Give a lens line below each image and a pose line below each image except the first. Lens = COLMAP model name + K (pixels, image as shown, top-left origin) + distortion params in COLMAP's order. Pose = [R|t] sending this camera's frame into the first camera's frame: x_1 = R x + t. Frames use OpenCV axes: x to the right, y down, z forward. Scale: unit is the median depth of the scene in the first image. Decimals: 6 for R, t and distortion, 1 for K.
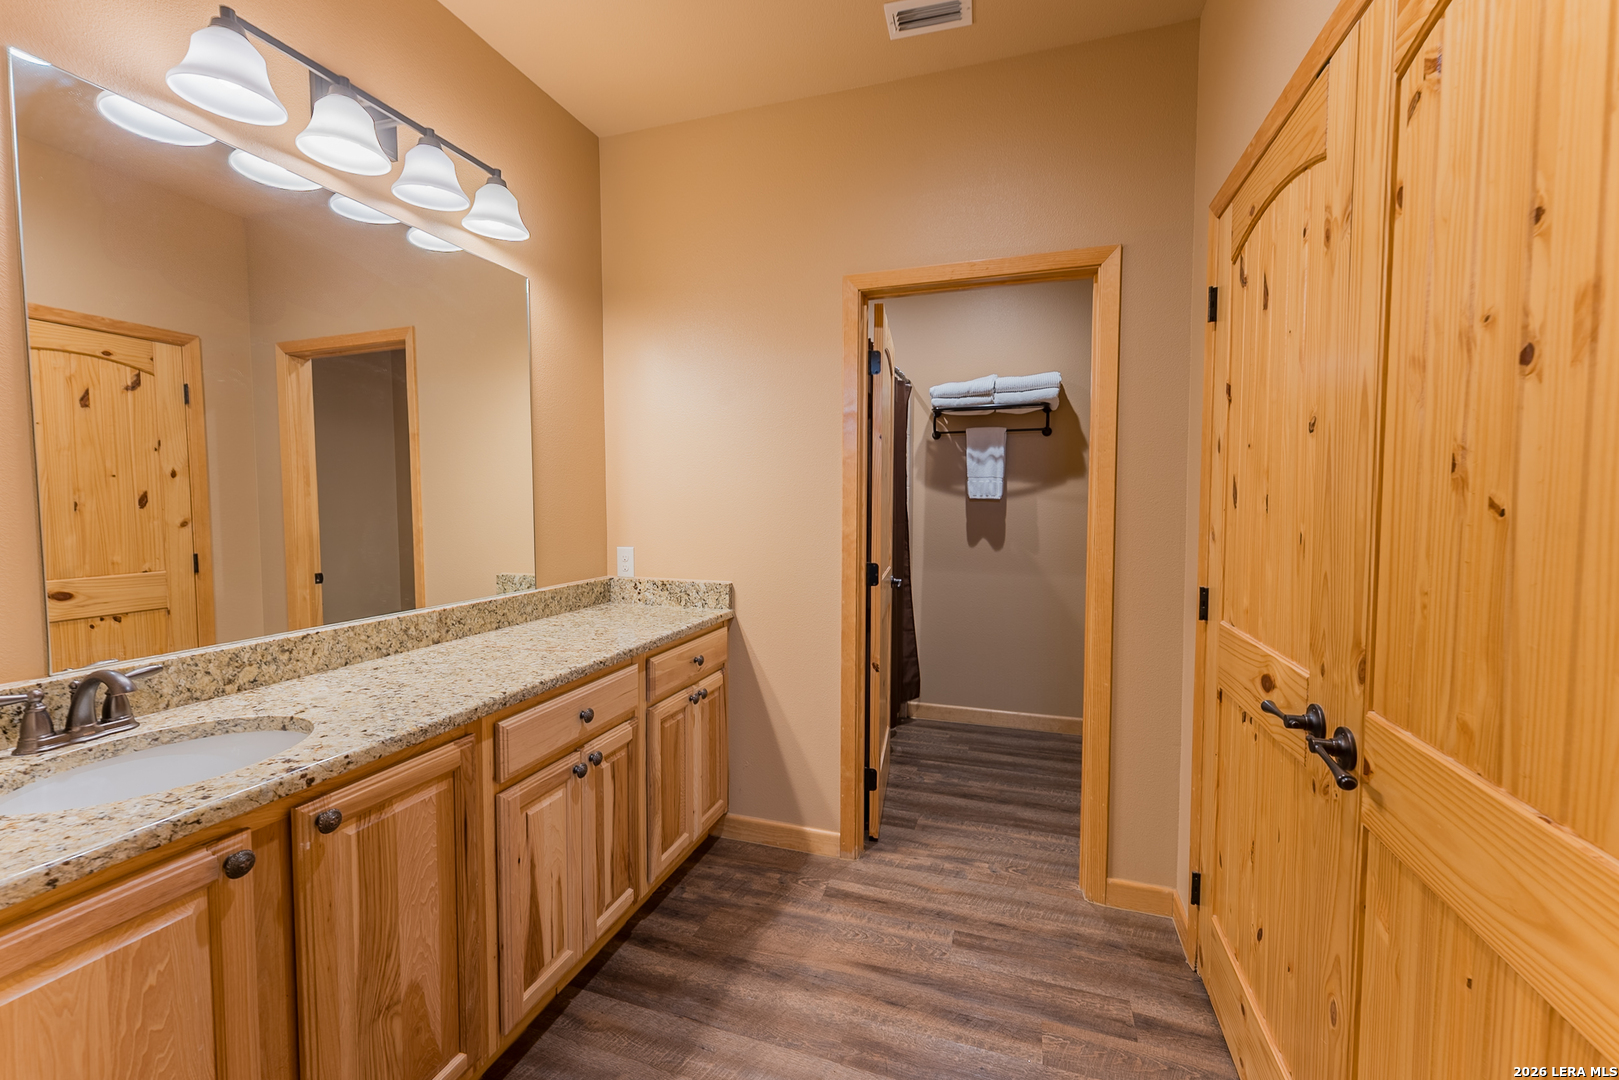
lens RADIAL K [[656.6, 0, 800.4], [0, 656.6, 538.4], [0, 0, 1]] dist [0.000220, 0.000018]
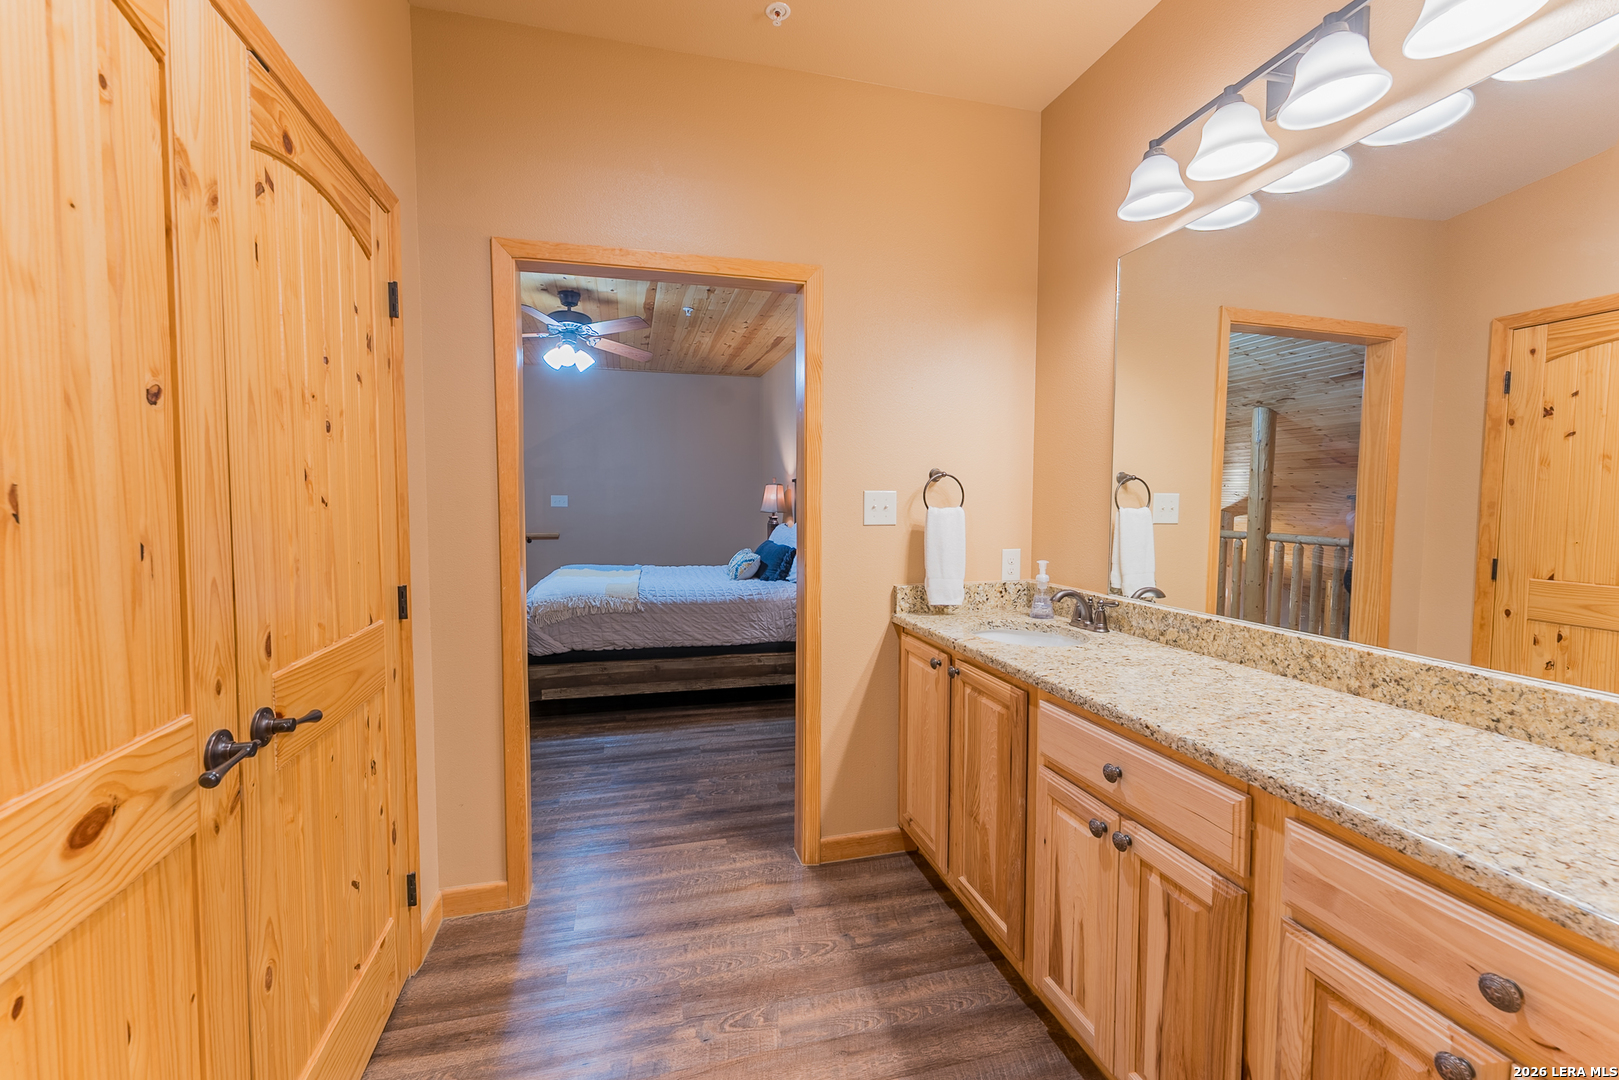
lens RADIAL K [[656.6, 0, 804.0], [0, 656.6, 534.3], [0, 0, 1]] dist [0.000220, 0.000018]
pose [[-0.830000, 0.027415, -0.557089, 0.413451], [-0.033411, 0.994554, 0.098721, -0.079925], [0.556762, 0.100551, -0.824564, 1.424499]]
